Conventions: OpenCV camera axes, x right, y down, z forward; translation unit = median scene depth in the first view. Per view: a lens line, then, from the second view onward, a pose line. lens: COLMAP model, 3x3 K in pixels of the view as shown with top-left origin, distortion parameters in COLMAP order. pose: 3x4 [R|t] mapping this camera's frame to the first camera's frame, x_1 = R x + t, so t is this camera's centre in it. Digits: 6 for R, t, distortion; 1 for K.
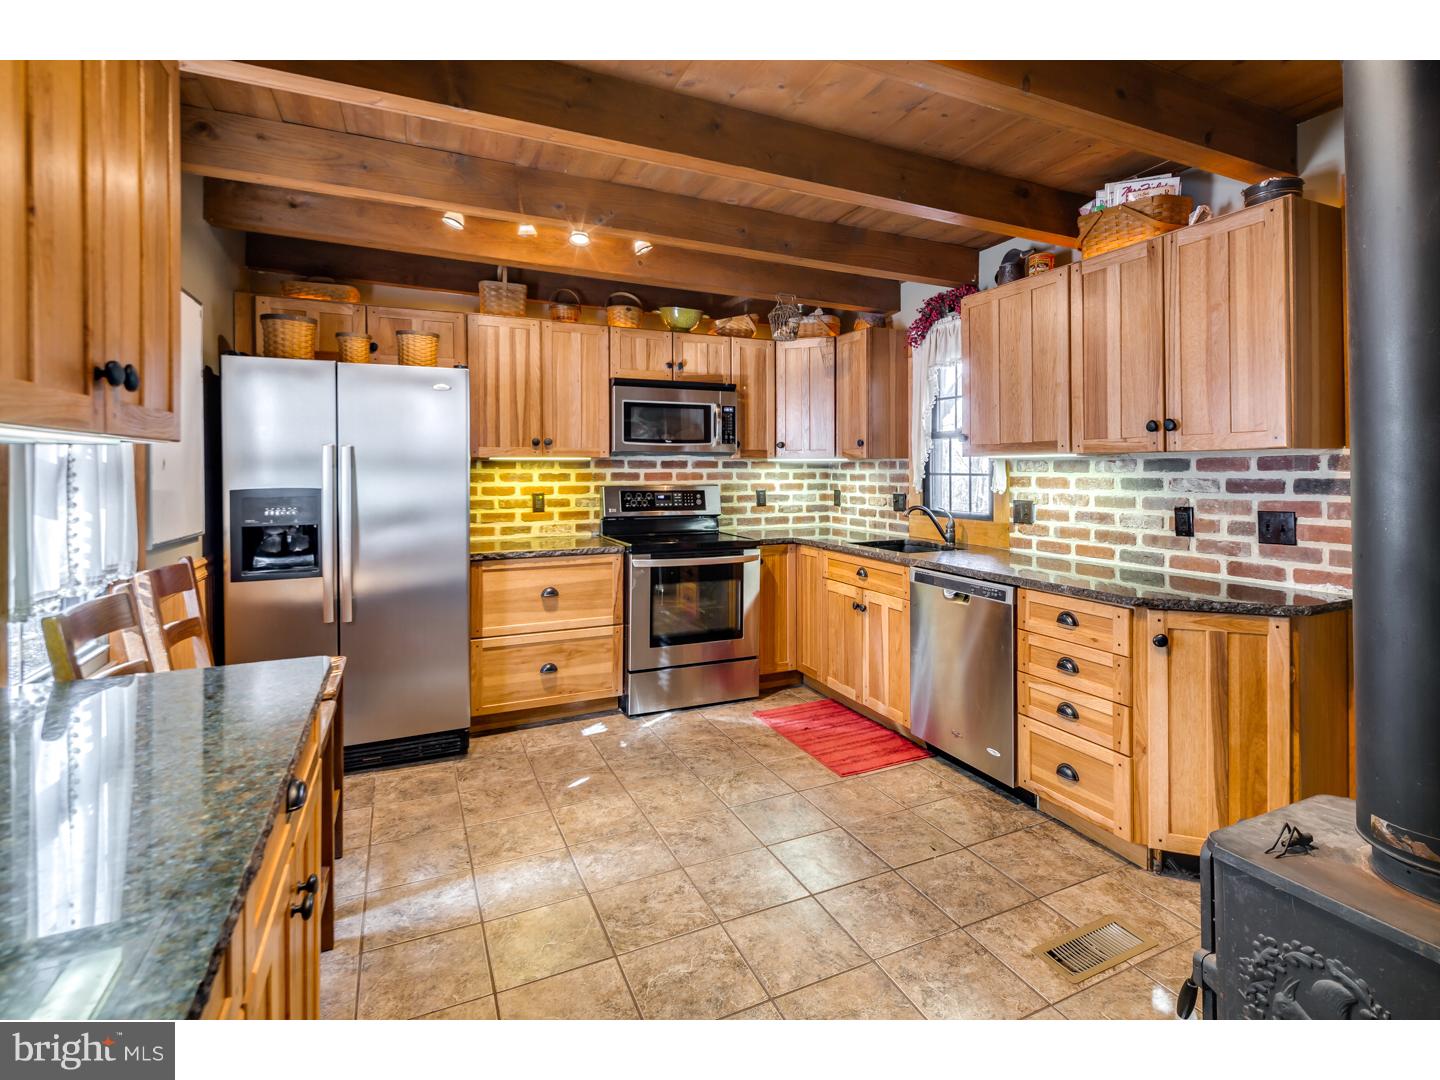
lens RADIAL K [[699.1, 0, 738.1], [0, 699.1, 474.9], [0, 0, 1]] dist [0.001188, -0.000103]
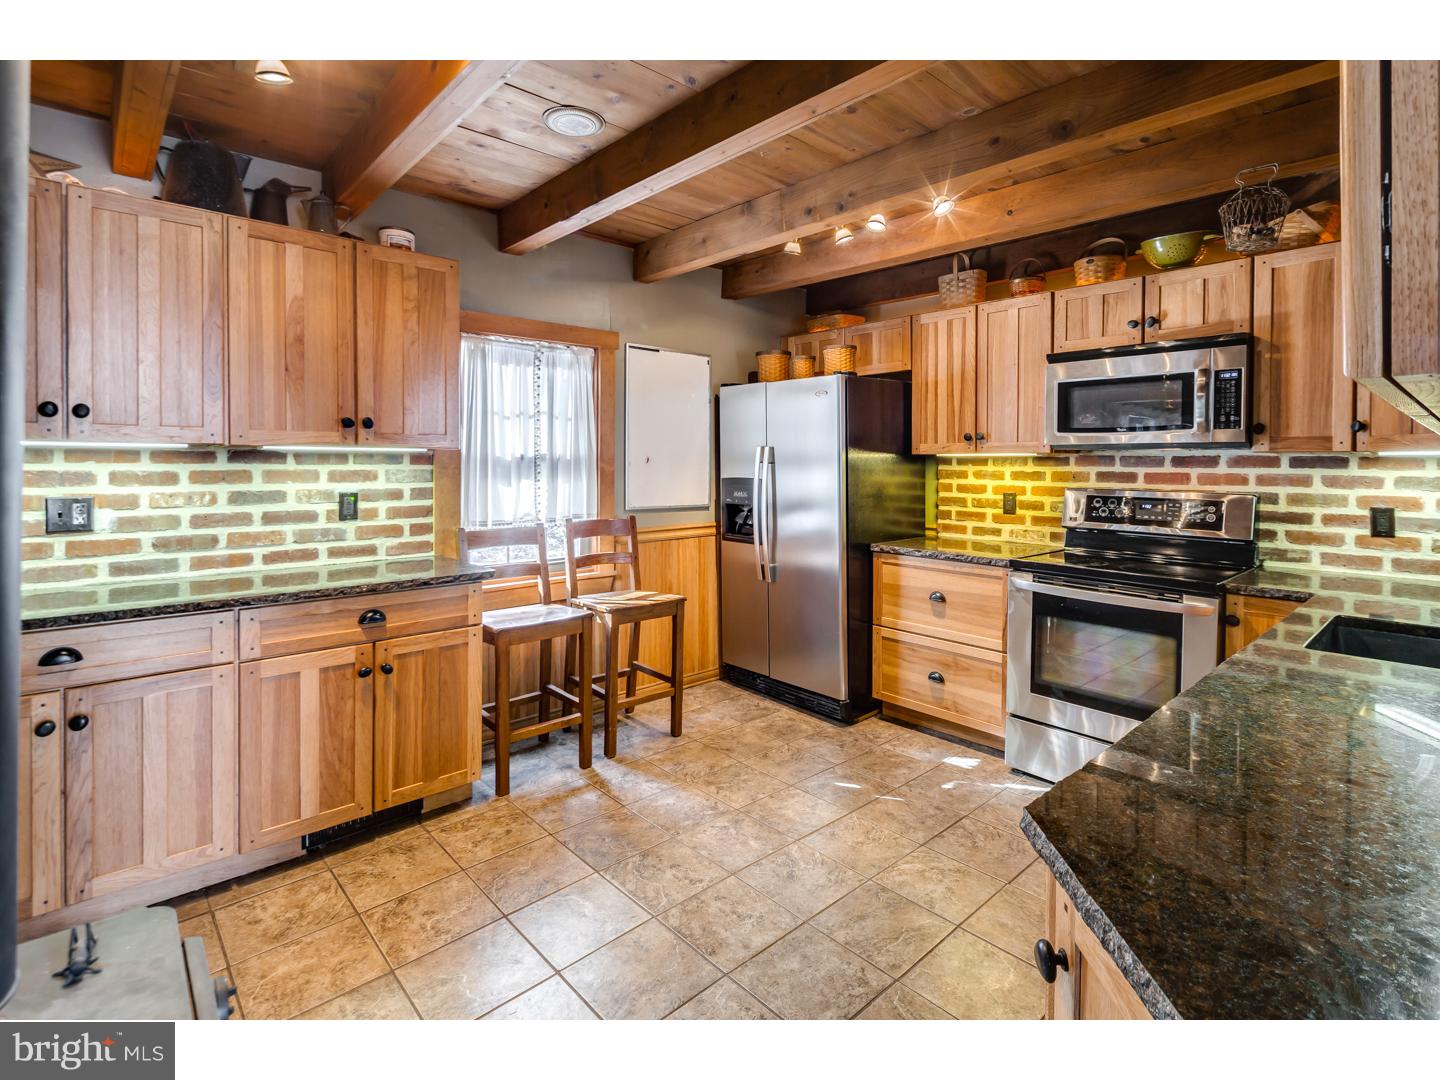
lens RADIAL K [[699.1, 0, 738.1], [0, 699.1, 474.9], [0, 0, 1]] dist [0.001188, -0.000103]
pose [[0.301722, 0.018512, -0.953216, 0.472445], [-0.017406, 0.999752, 0.013906, -0.003758], [0.953237, 0.012396, 0.301969, 0.398801]]
